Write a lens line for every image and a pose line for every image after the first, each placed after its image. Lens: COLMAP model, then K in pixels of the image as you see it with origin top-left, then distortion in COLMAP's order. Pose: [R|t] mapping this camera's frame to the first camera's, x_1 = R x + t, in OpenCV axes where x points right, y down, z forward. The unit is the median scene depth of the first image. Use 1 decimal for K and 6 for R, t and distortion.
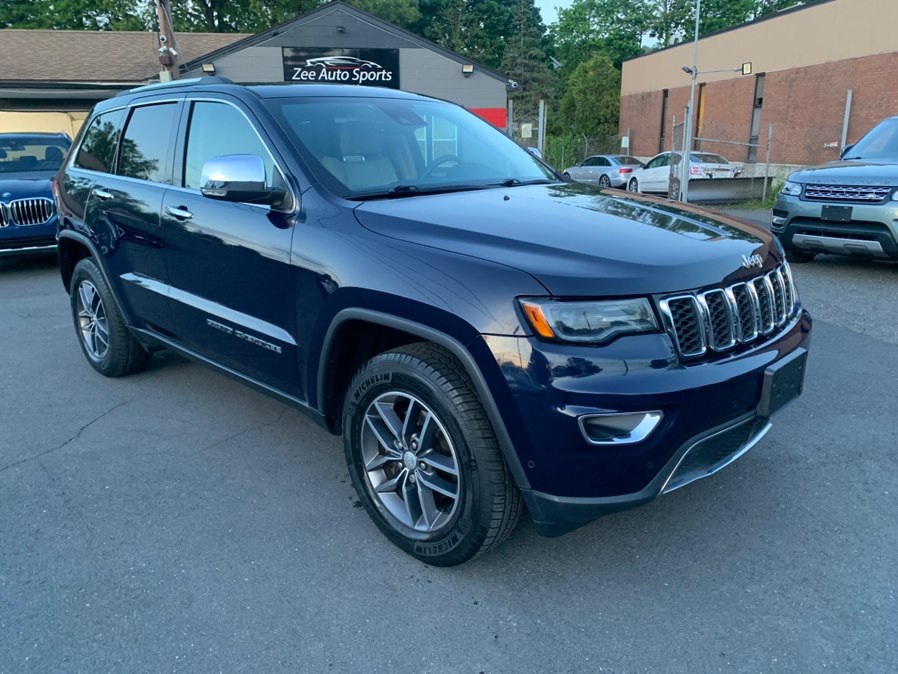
lens RADIAL K [[687.3, 0, 444.4], [0, 687.3, 337.9], [0, 0, 1]] dist [0.028165, -0.021330]
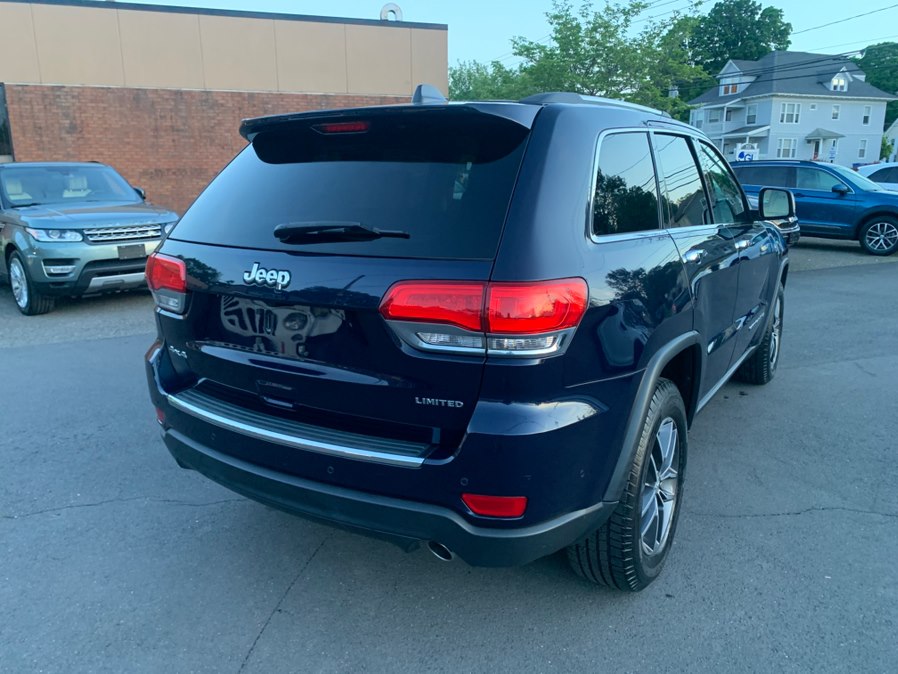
lens RADIAL K [[687.3, 0, 436.9], [0, 687.3, 338.6], [0, 0, 1]] dist [0.028165, -0.021330]
pose [[-0.202890, -0.215273, 0.955245, -0.367477], [0.281439, 0.921552, 0.267457, -0.127898], [-0.937885, 0.323108, -0.126388, 0.445448]]
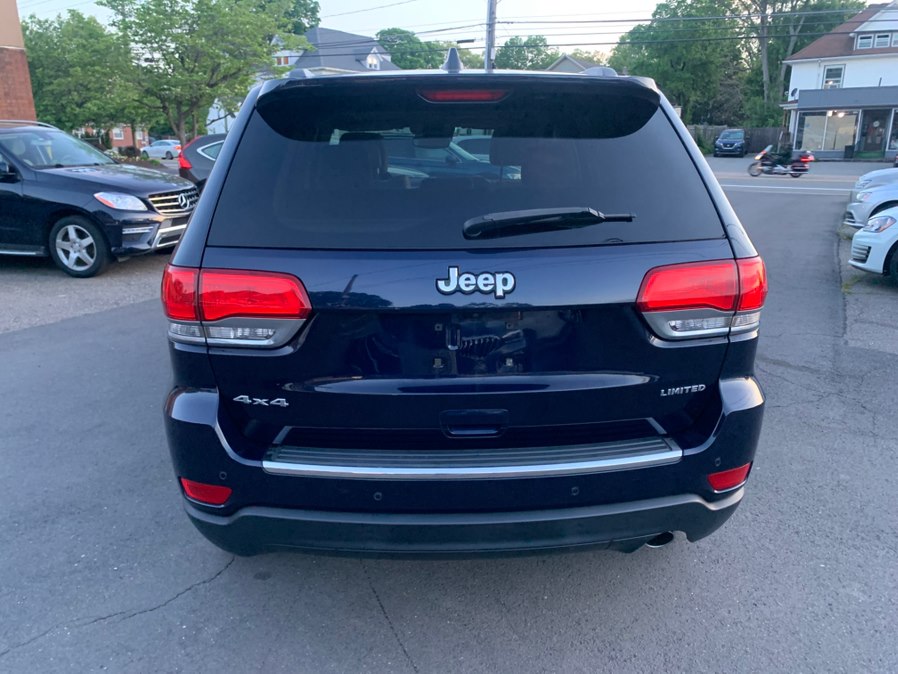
lens RADIAL K [[687.3, 0, 438.1], [0, 687.3, 334.9], [0, 0, 1]] dist [0.028165, -0.021330]
pose [[-0.733543, -0.172094, 0.657493, -0.264351], [0.202424, 0.868185, 0.453078, -0.169355], [-0.648798, 0.465445, -0.602015, 0.569801]]
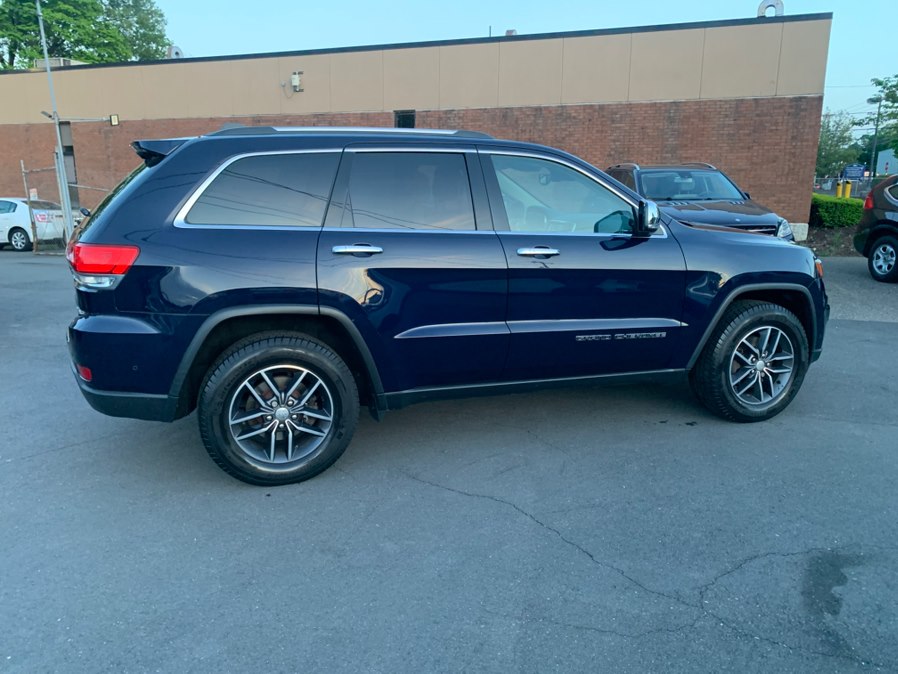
lens RADIAL K [[687.3, 0, 438.9], [0, 687.3, 337.8], [0, 0, 1]] dist [0.028165, -0.021330]
pose [[0.451717, -0.186347, 0.872483, -0.401384], [0.241519, 0.966969, 0.081484, -0.048449], [-0.858848, 0.173914, 0.481802, 0.170165]]
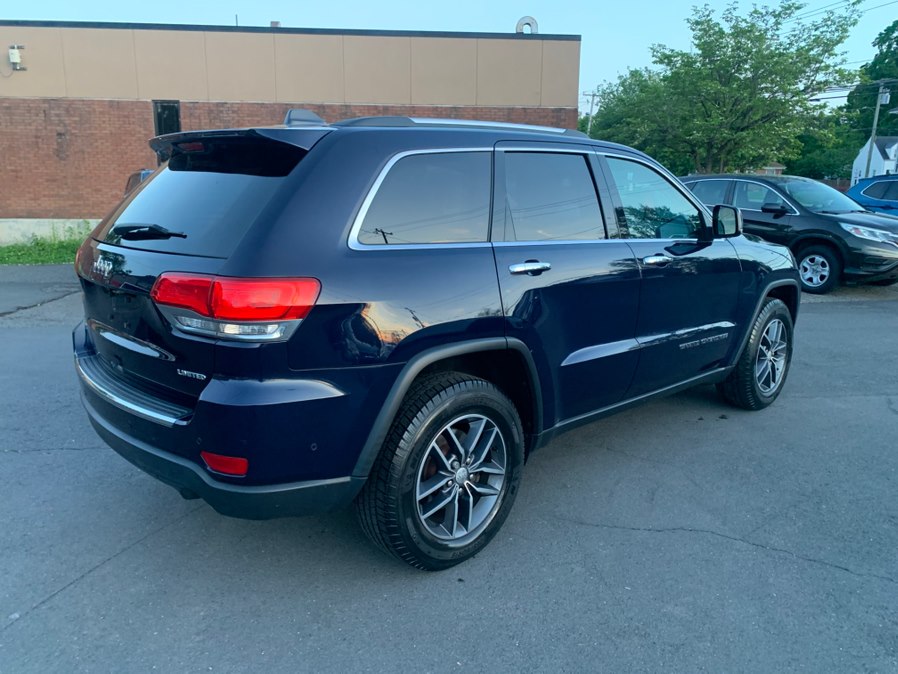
lens RADIAL K [[687.3, 0, 442.7], [0, 687.3, 335.7], [0, 0, 1]] dist [0.028165, -0.021330]
pose [[0.042432, -0.206375, 0.977553, -0.402253], [0.270623, 0.944231, 0.187593, -0.099176], [-0.961750, 0.256588, 0.095915, 0.341609]]
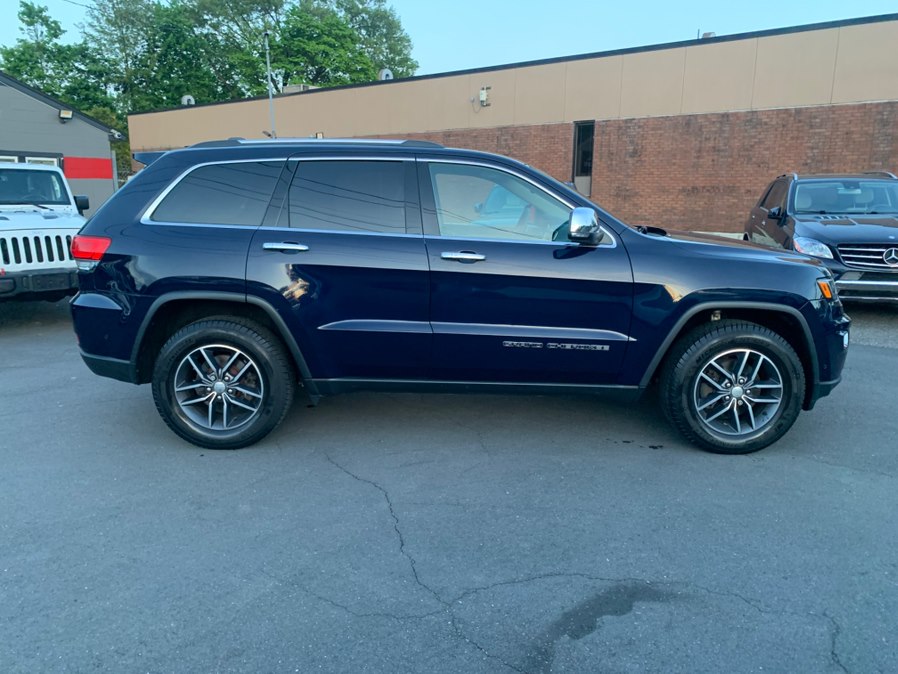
lens RADIAL K [[687.3, 0, 442.8], [0, 687.3, 336.6], [0, 0, 1]] dist [0.028165, -0.021330]
pose [[0.718626, -0.126807, 0.683737, -0.333121], [0.178394, 0.983946, -0.005012, -0.013335], [-0.672125, 0.125576, 0.729711, 0.053141]]
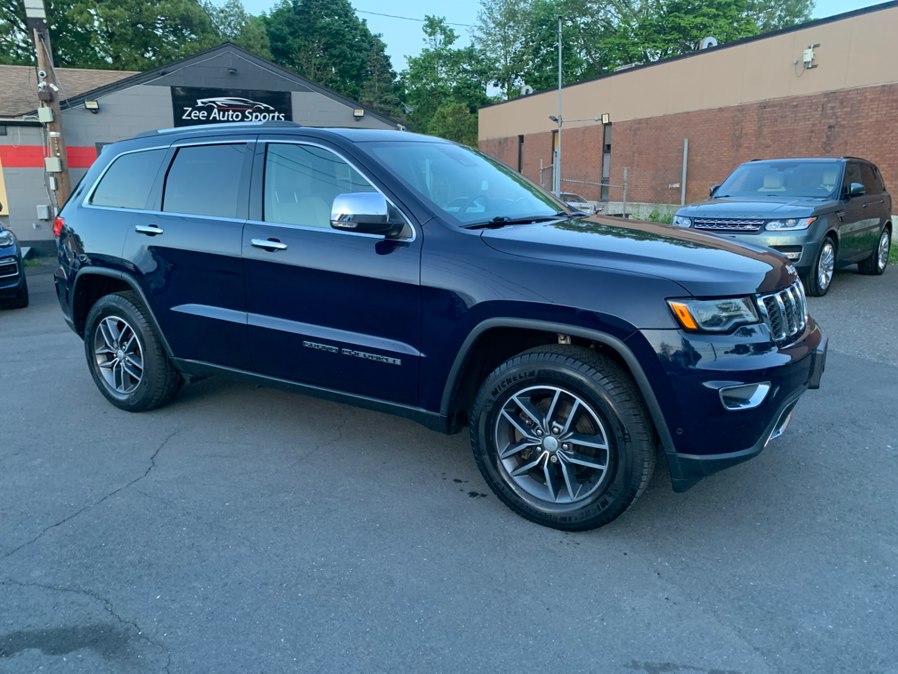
lens RADIAL K [[687.3, 0, 442.7], [0, 687.3, 337.1], [0, 0, 1]] dist [0.028165, -0.021330]
pose [[0.976398, -0.044947, 0.211250, -0.096404], [0.056711, 0.997140, -0.049961, 0.008722], [-0.208400, 0.060762, 0.976154, -0.027079]]
